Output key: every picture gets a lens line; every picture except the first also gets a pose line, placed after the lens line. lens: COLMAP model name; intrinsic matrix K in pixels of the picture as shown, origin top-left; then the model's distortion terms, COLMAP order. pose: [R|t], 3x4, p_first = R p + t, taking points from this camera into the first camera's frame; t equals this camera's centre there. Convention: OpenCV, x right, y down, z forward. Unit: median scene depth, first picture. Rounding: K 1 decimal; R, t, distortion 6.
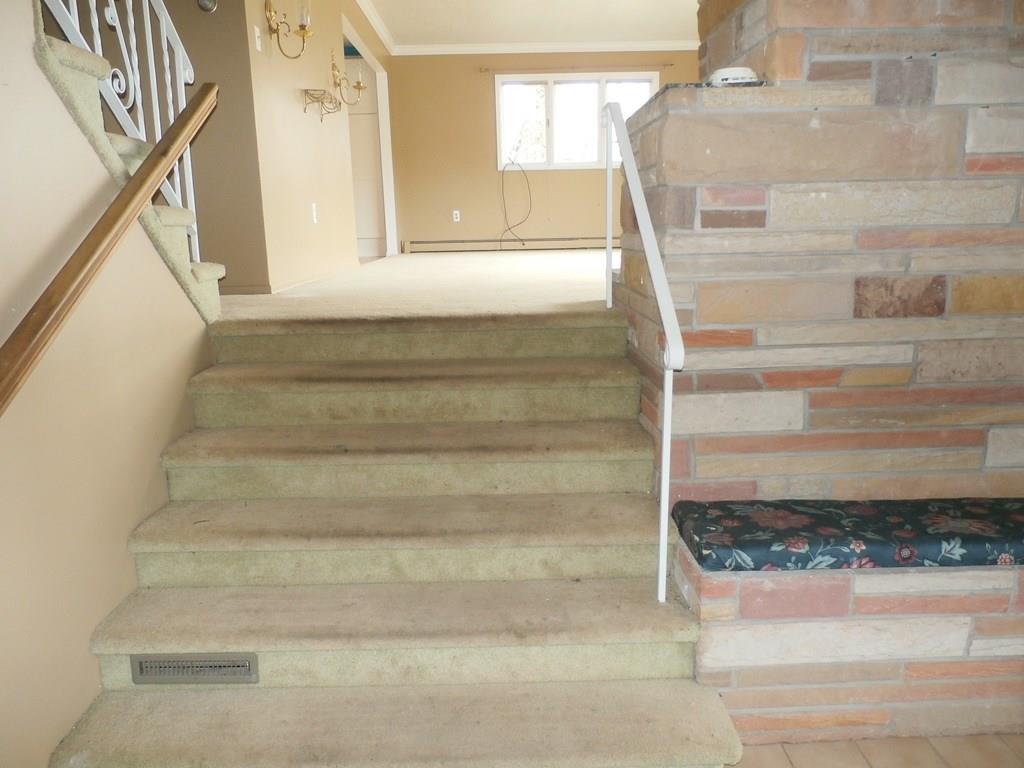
lens RADIAL K [[769.4, 0, 514.3], [0, 769.4, 389.1], [0, 0, 1]] dist [0.005231, 0.002286]
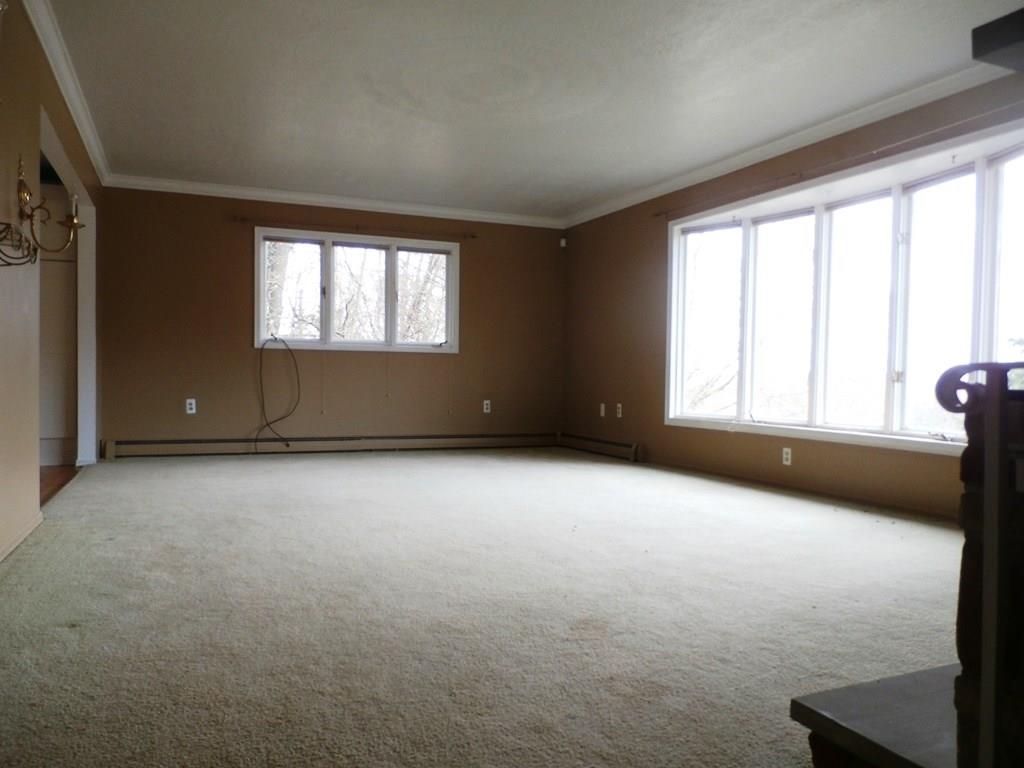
lens RADIAL K [[769.4, 0, 514.3], [0, 769.4, 389.1], [0, 0, 1]] dist [0.005231, 0.002286]
pose [[0.925031, 0.024001, 0.379132, -0.069431], [0.051275, 0.980982, -0.187205, -0.092213], [-0.376415, 0.192611, 0.906208, 0.237529]]
